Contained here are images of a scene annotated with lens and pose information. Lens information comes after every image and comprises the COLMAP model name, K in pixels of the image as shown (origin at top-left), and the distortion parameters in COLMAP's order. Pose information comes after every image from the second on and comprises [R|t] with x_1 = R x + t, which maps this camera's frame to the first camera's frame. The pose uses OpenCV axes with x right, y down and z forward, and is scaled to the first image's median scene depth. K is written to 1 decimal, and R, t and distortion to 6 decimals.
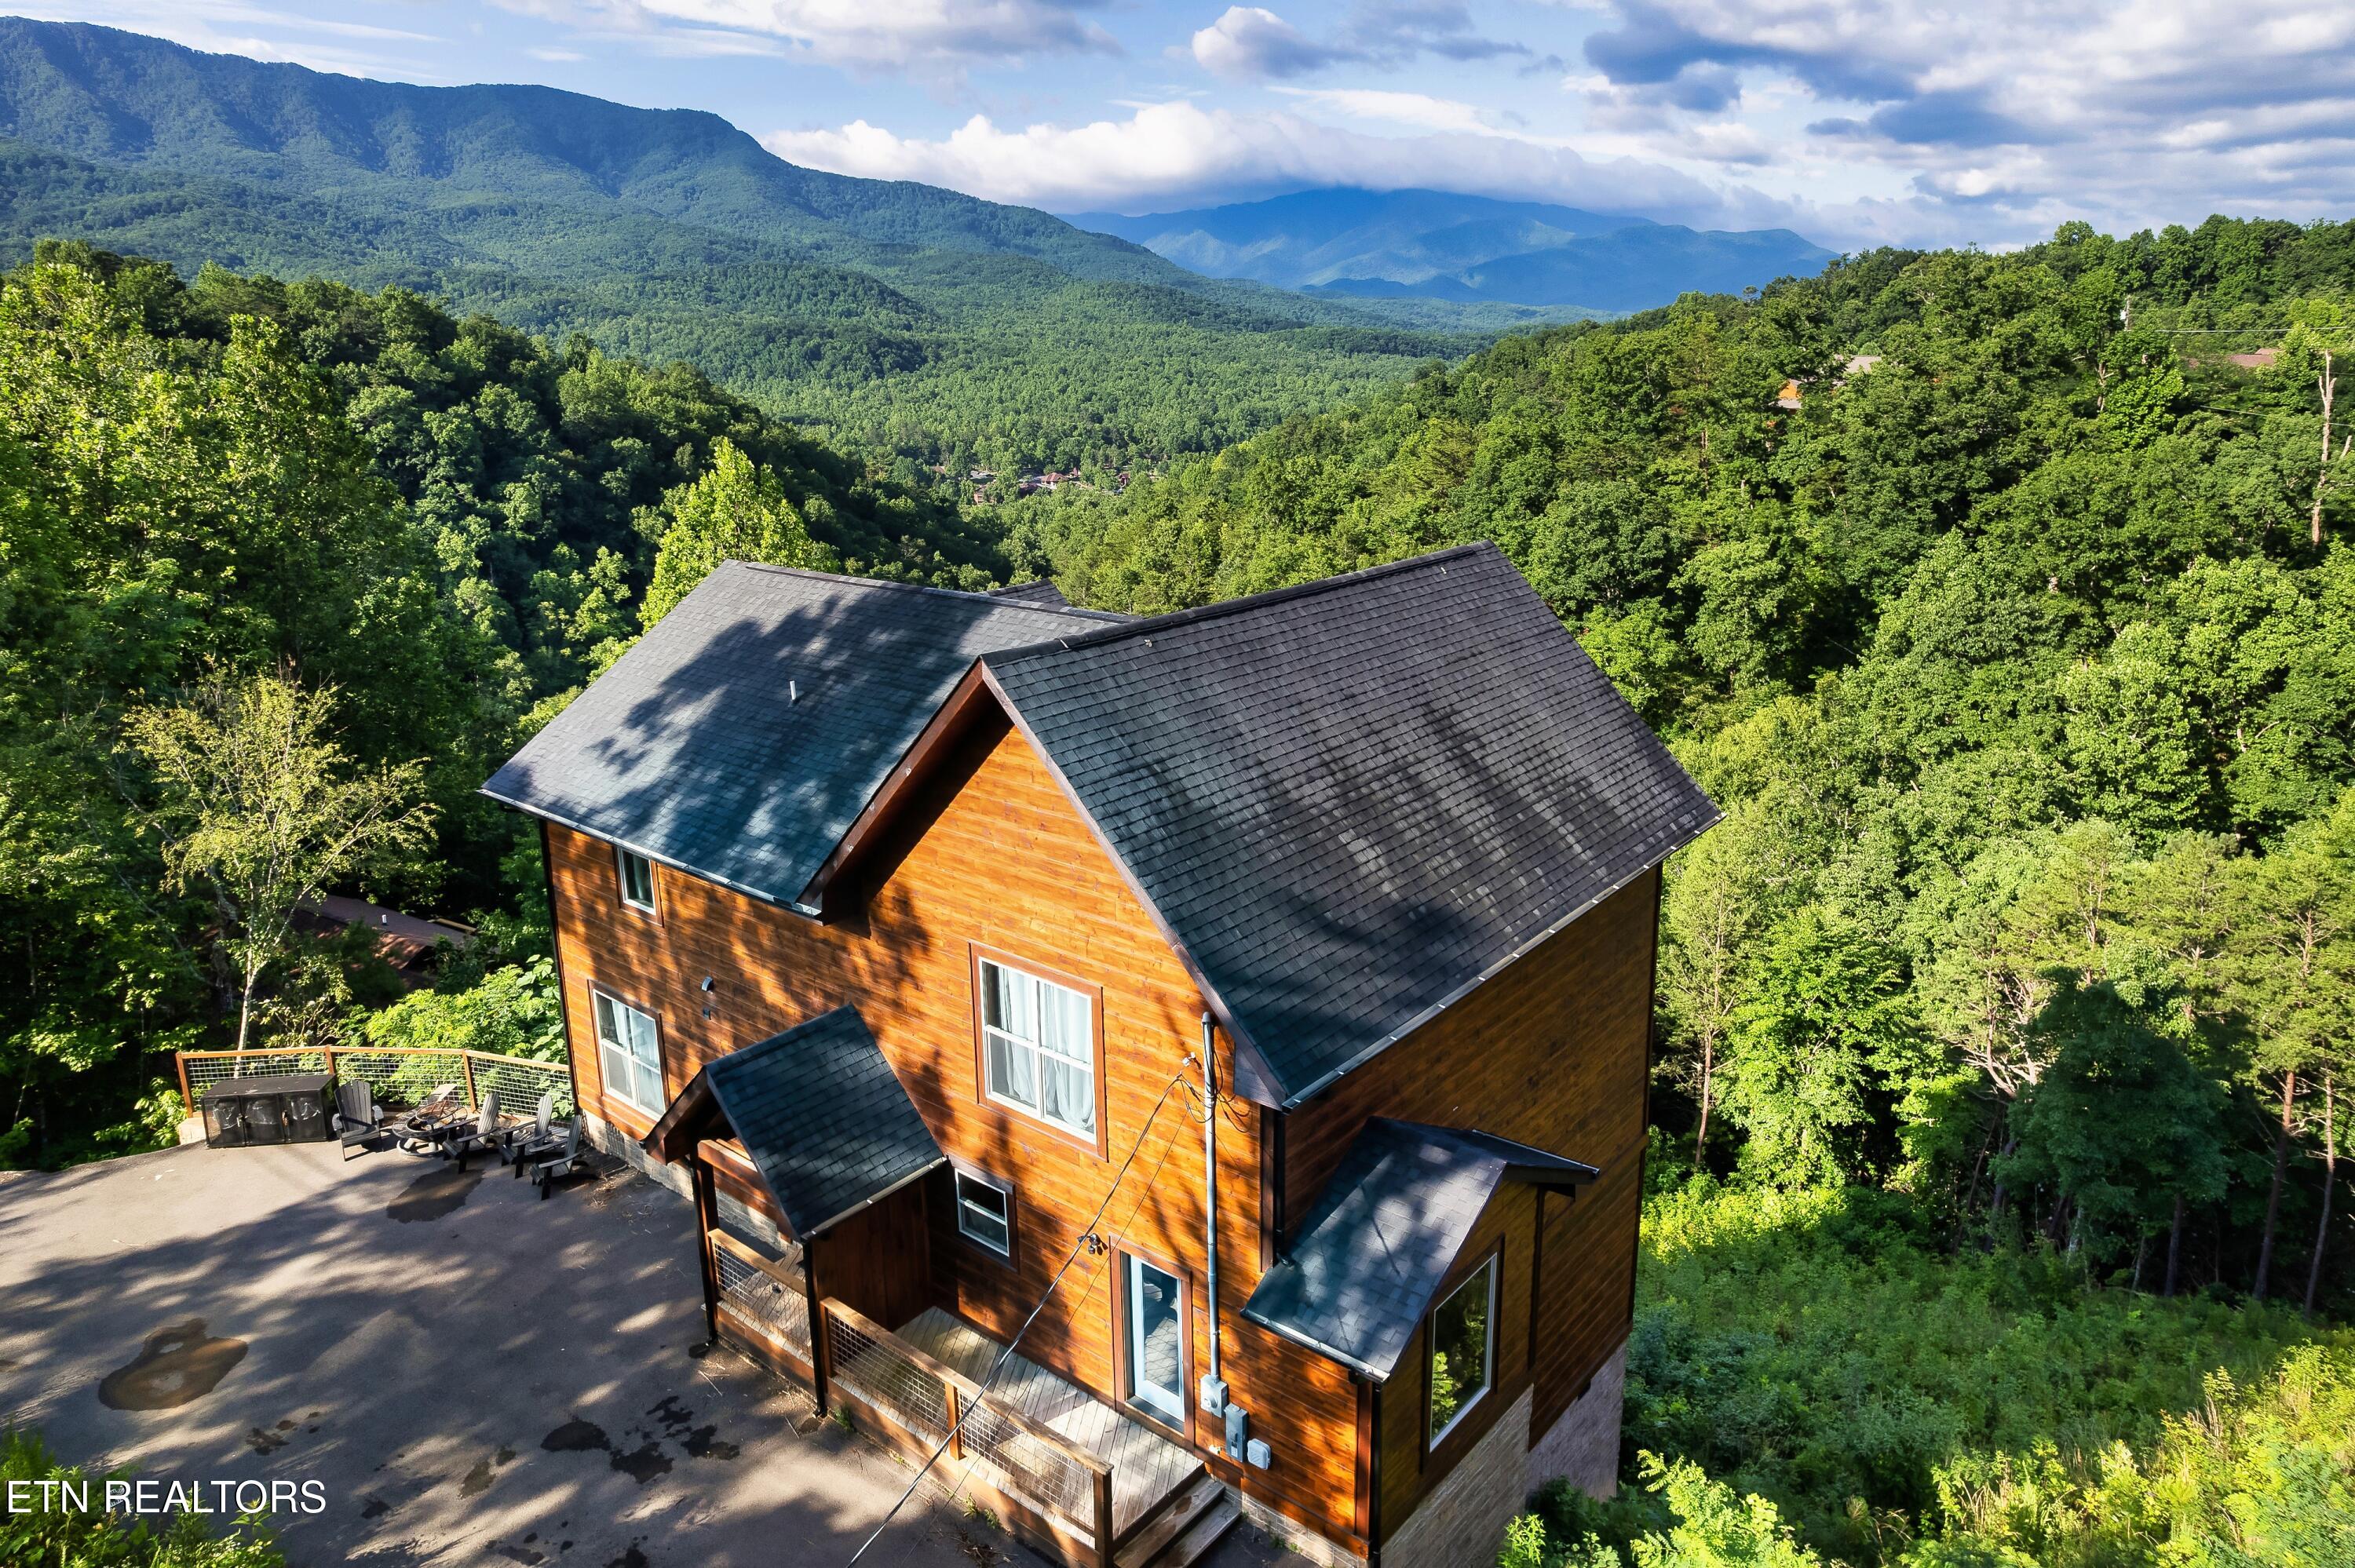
lens RADIAL K [[1527.2, 0, 1198.3], [0, 1527.2, 687.3], [0, 0, 1]] dist [-0.028357, 0.000992]
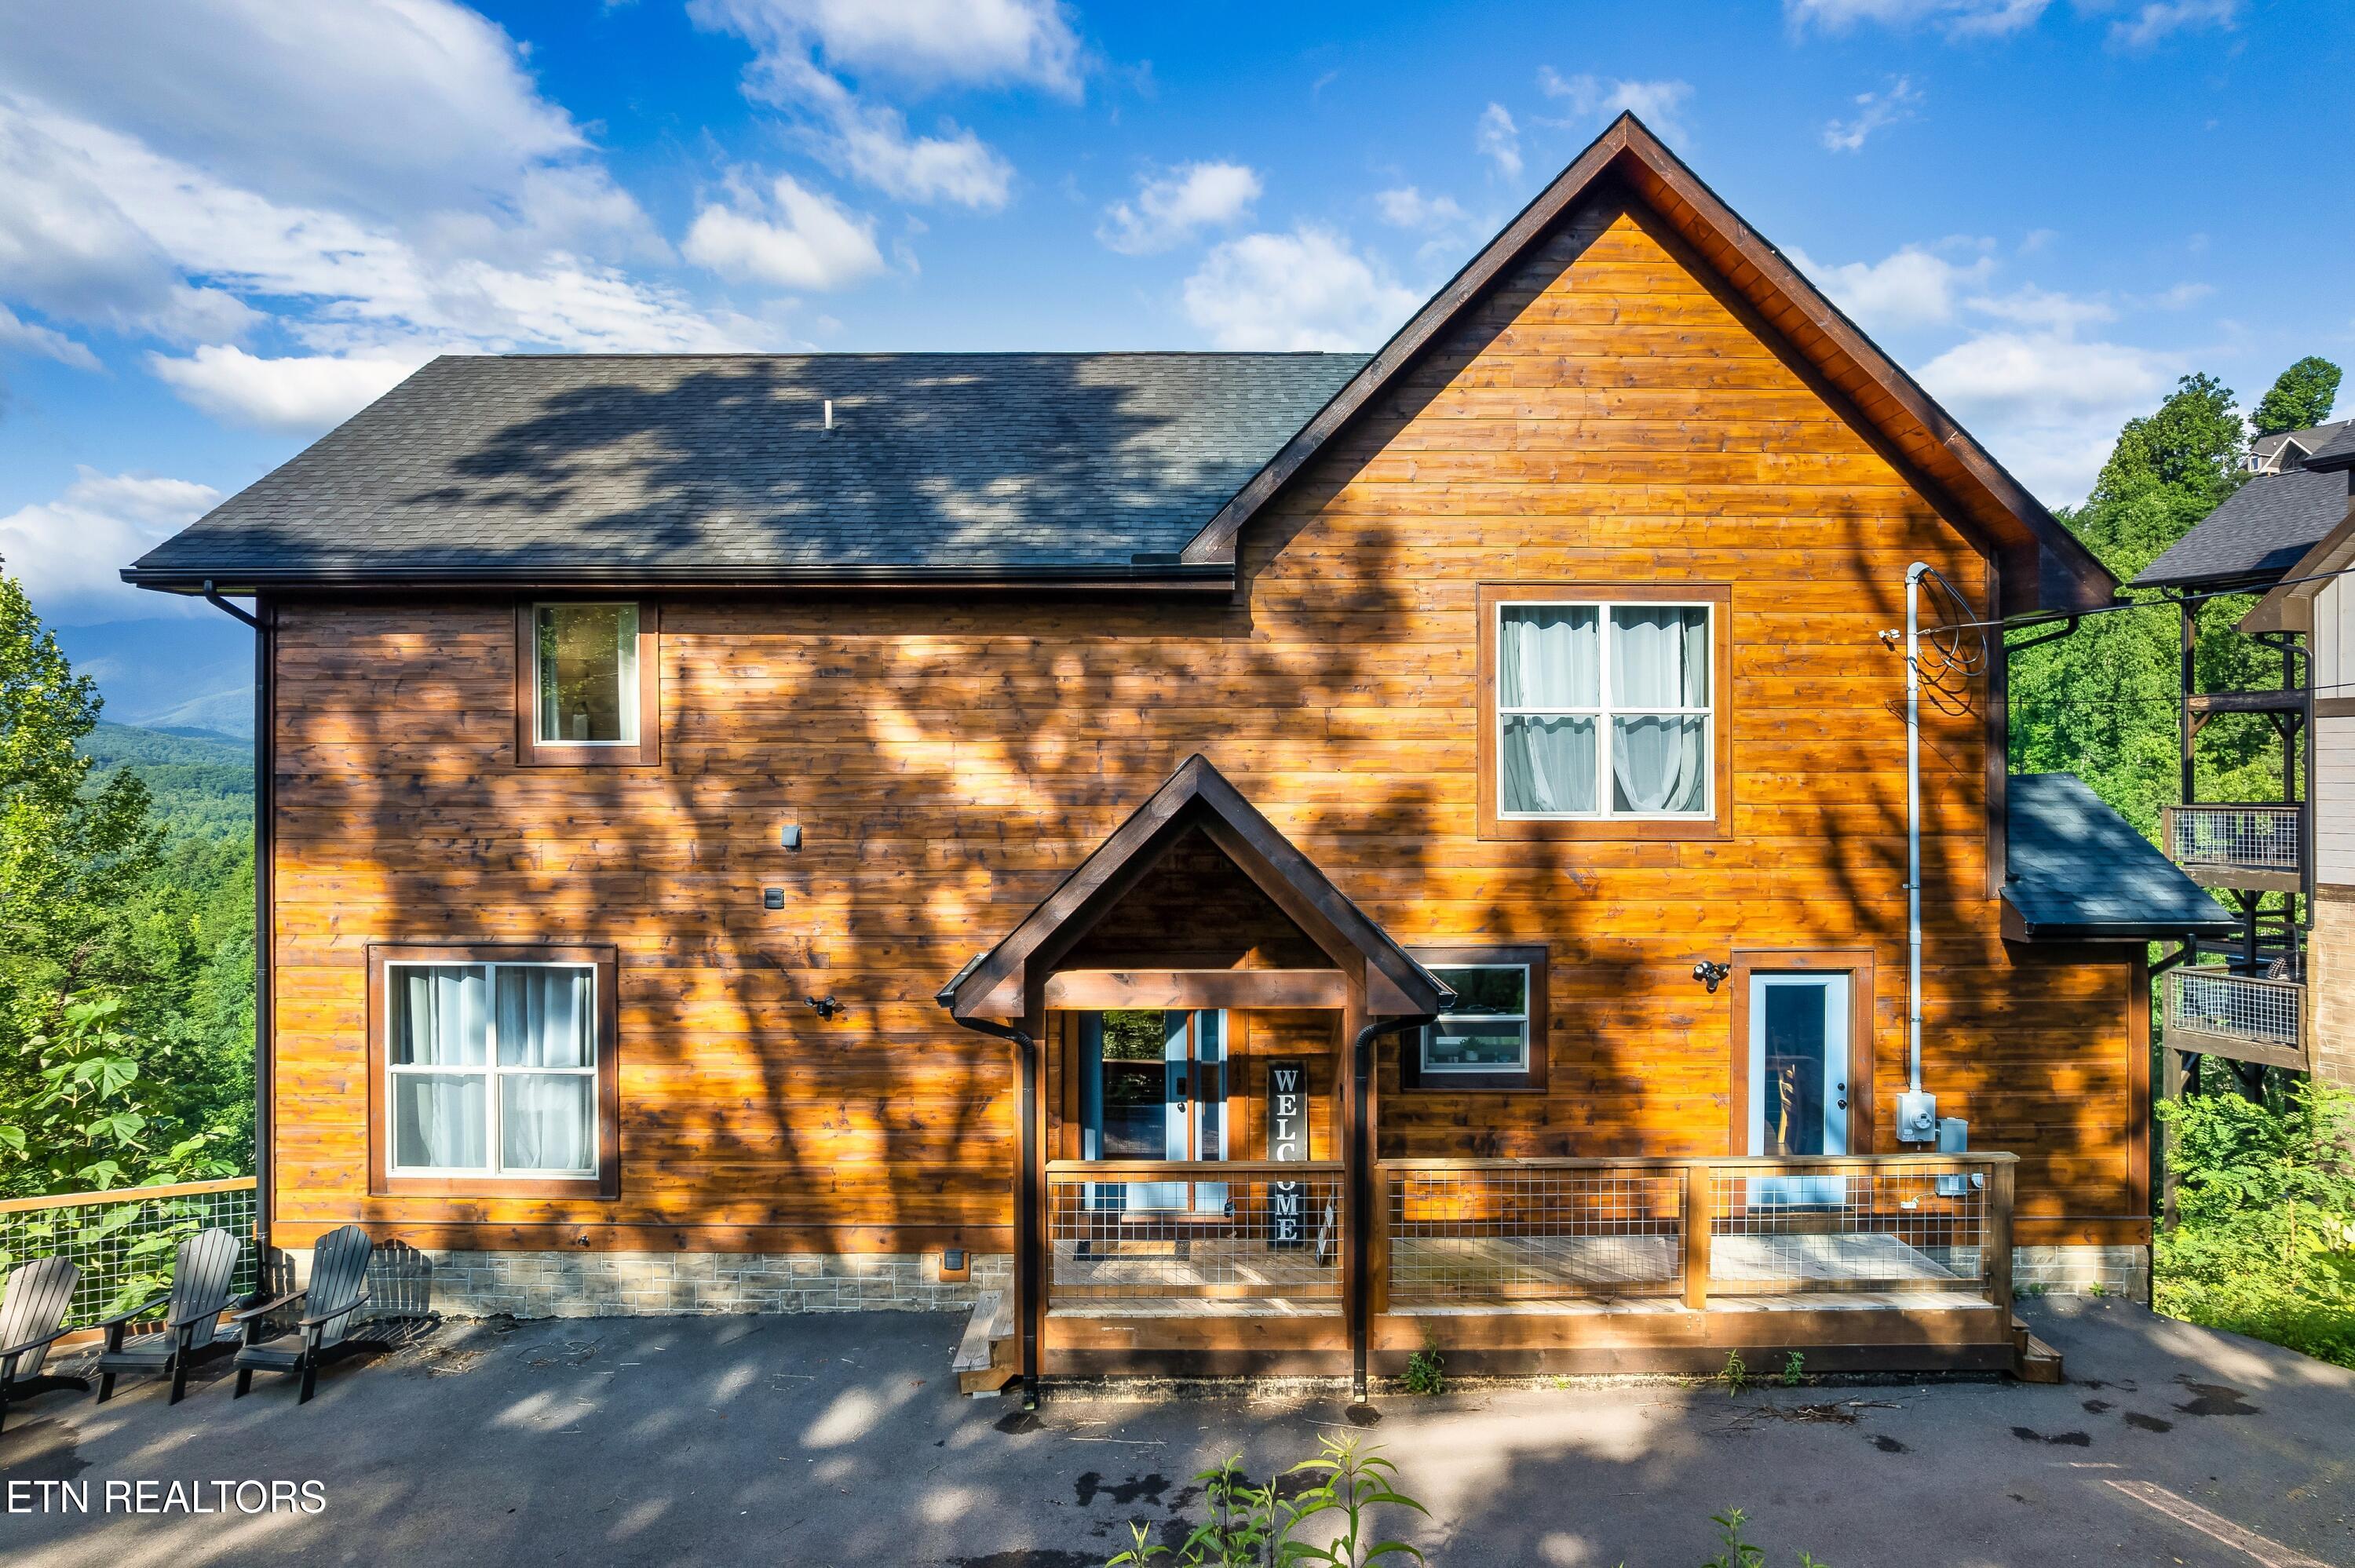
lens RADIAL K [[1503.1, 0, 1143.2], [0, 1503.1, 783.1], [0, 0, 1]] dist [-0.082575, 0.075780]
pose [[0.776044, 0.009022, 0.630615, -0.170326], [0.142273, 0.971619, -0.188984, 0.089412], [-0.614422, 0.236379, 0.752735, 0.147318]]
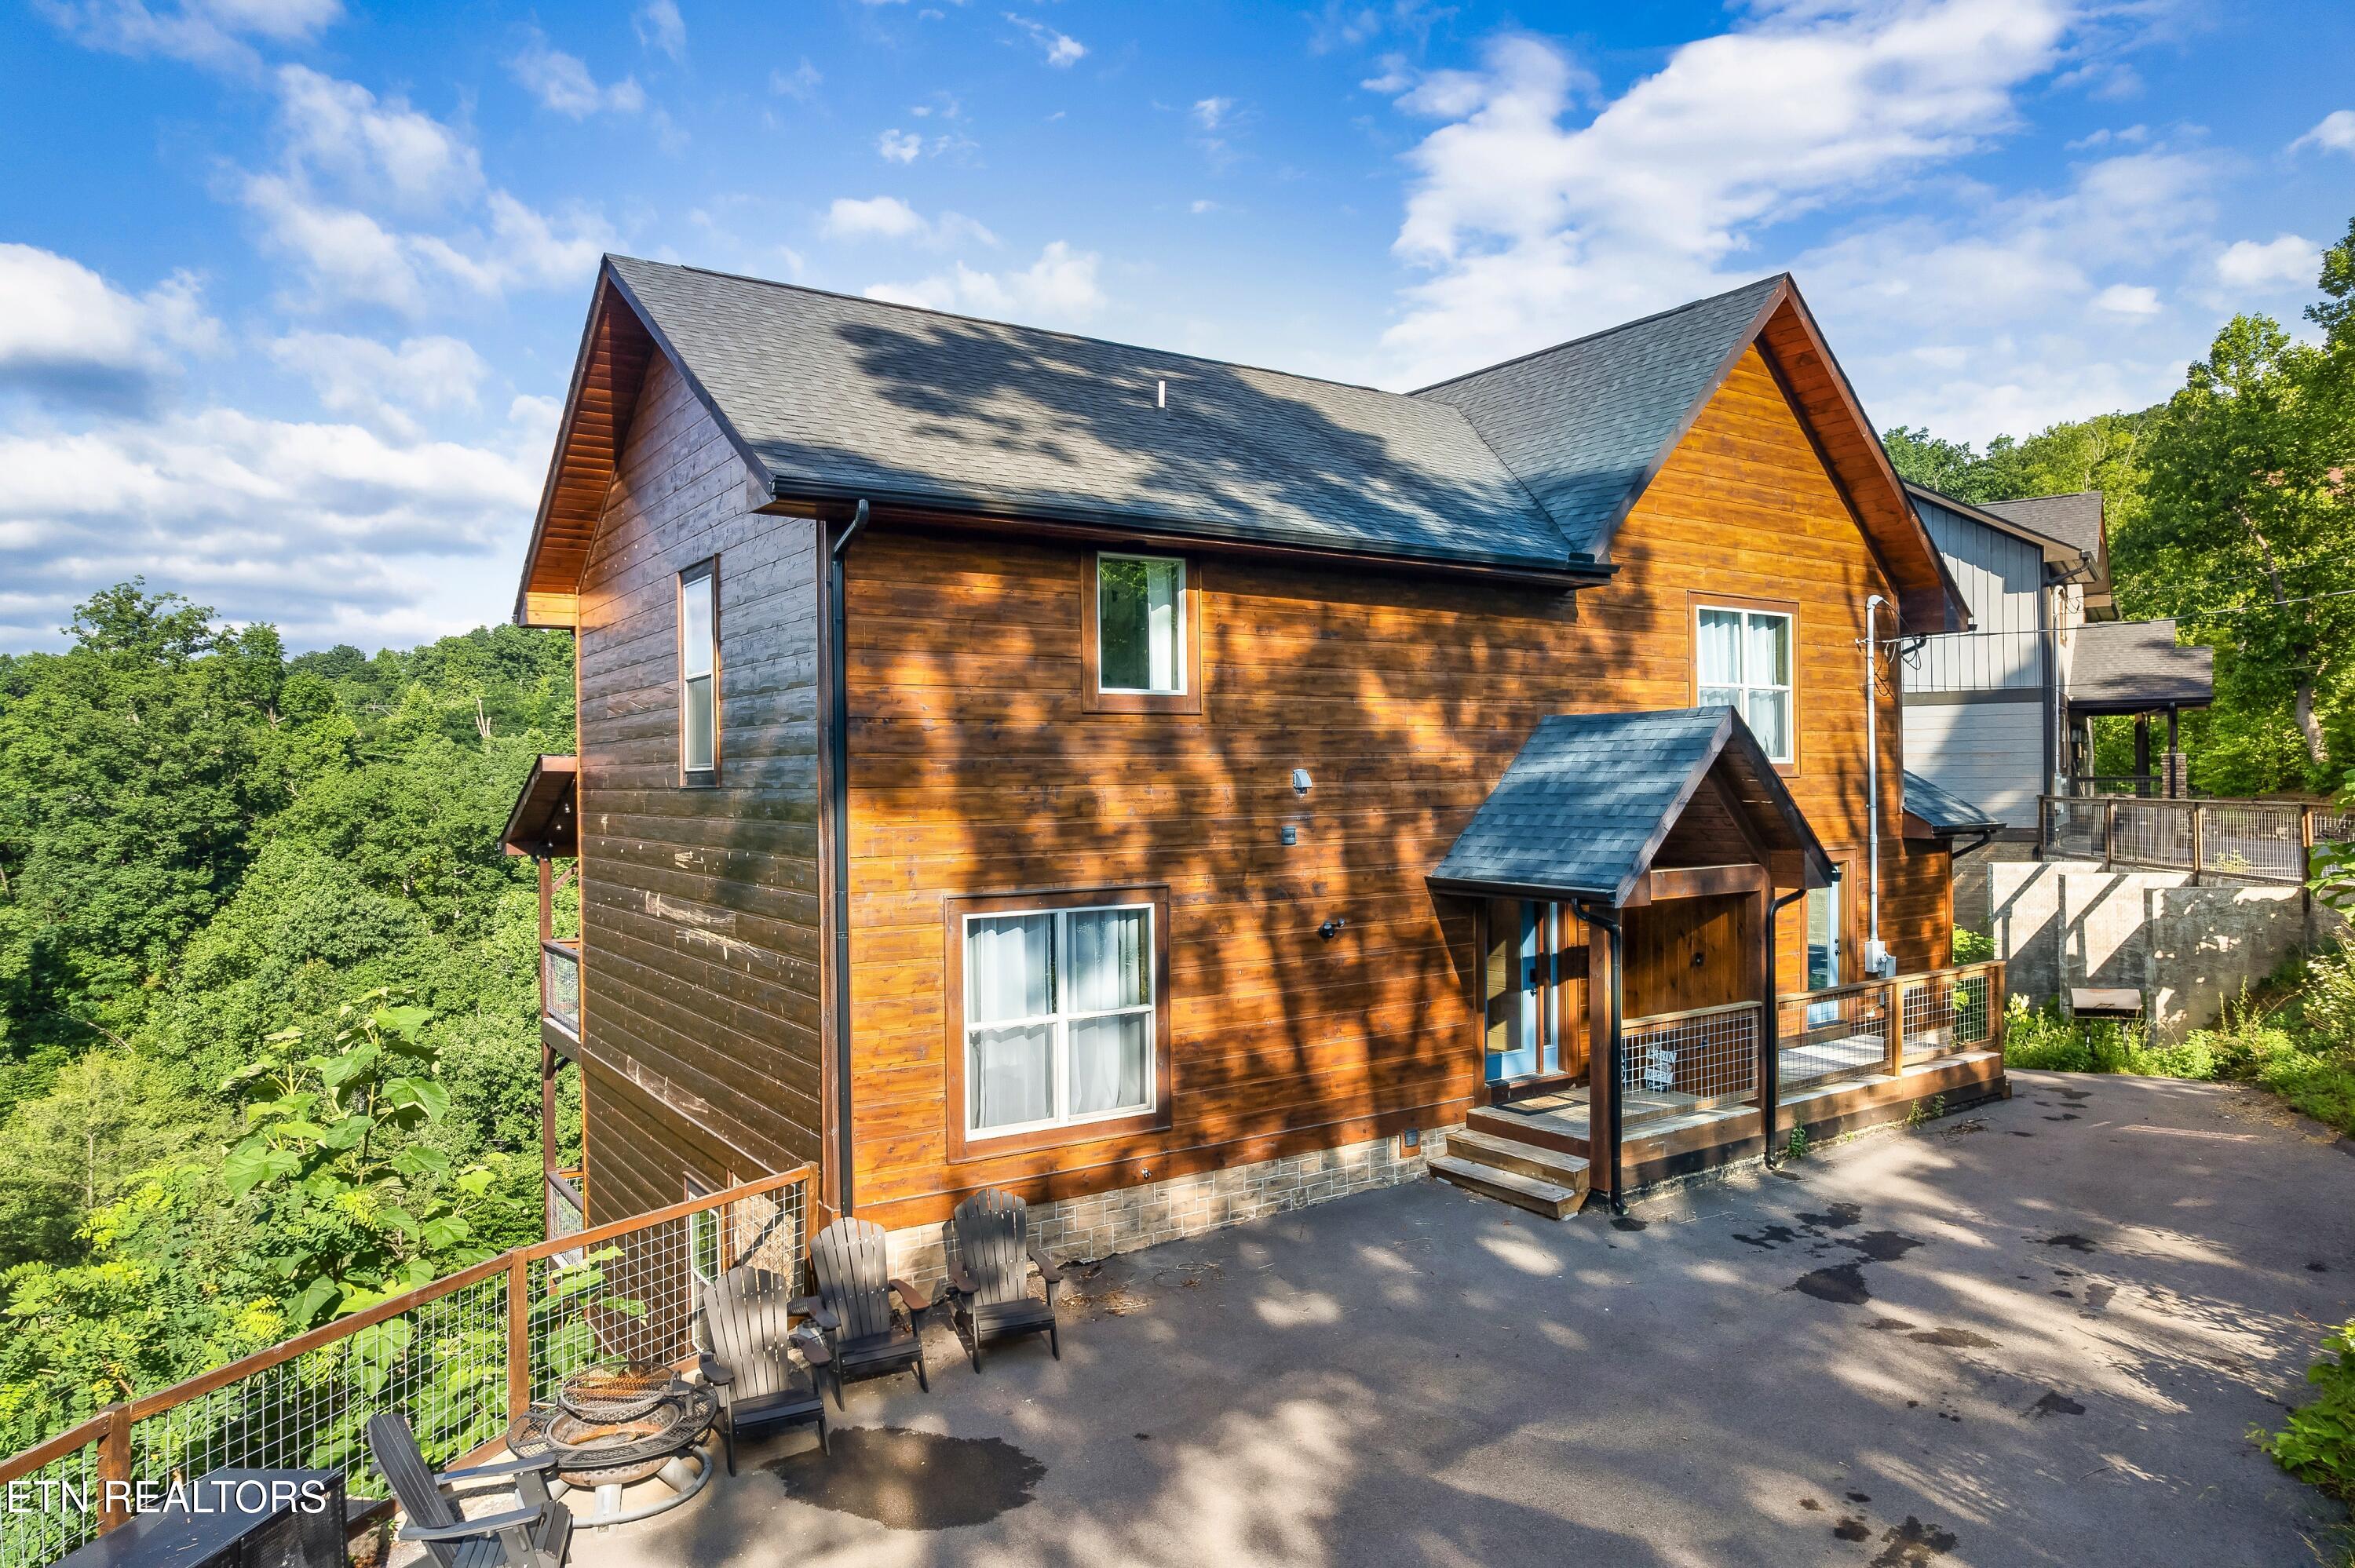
lens RADIAL K [[1503.1, 0, 1143.2], [0, 1503.1, 783.1], [0, 0, 1]] dist [-0.082575, 0.075780]
pose [[0.301779, -0.001071, 0.953377, -0.279371], [0.228894, 0.970832, -0.071363, 0.067267], [-0.925493, 0.239758, 0.293222, 0.261982]]
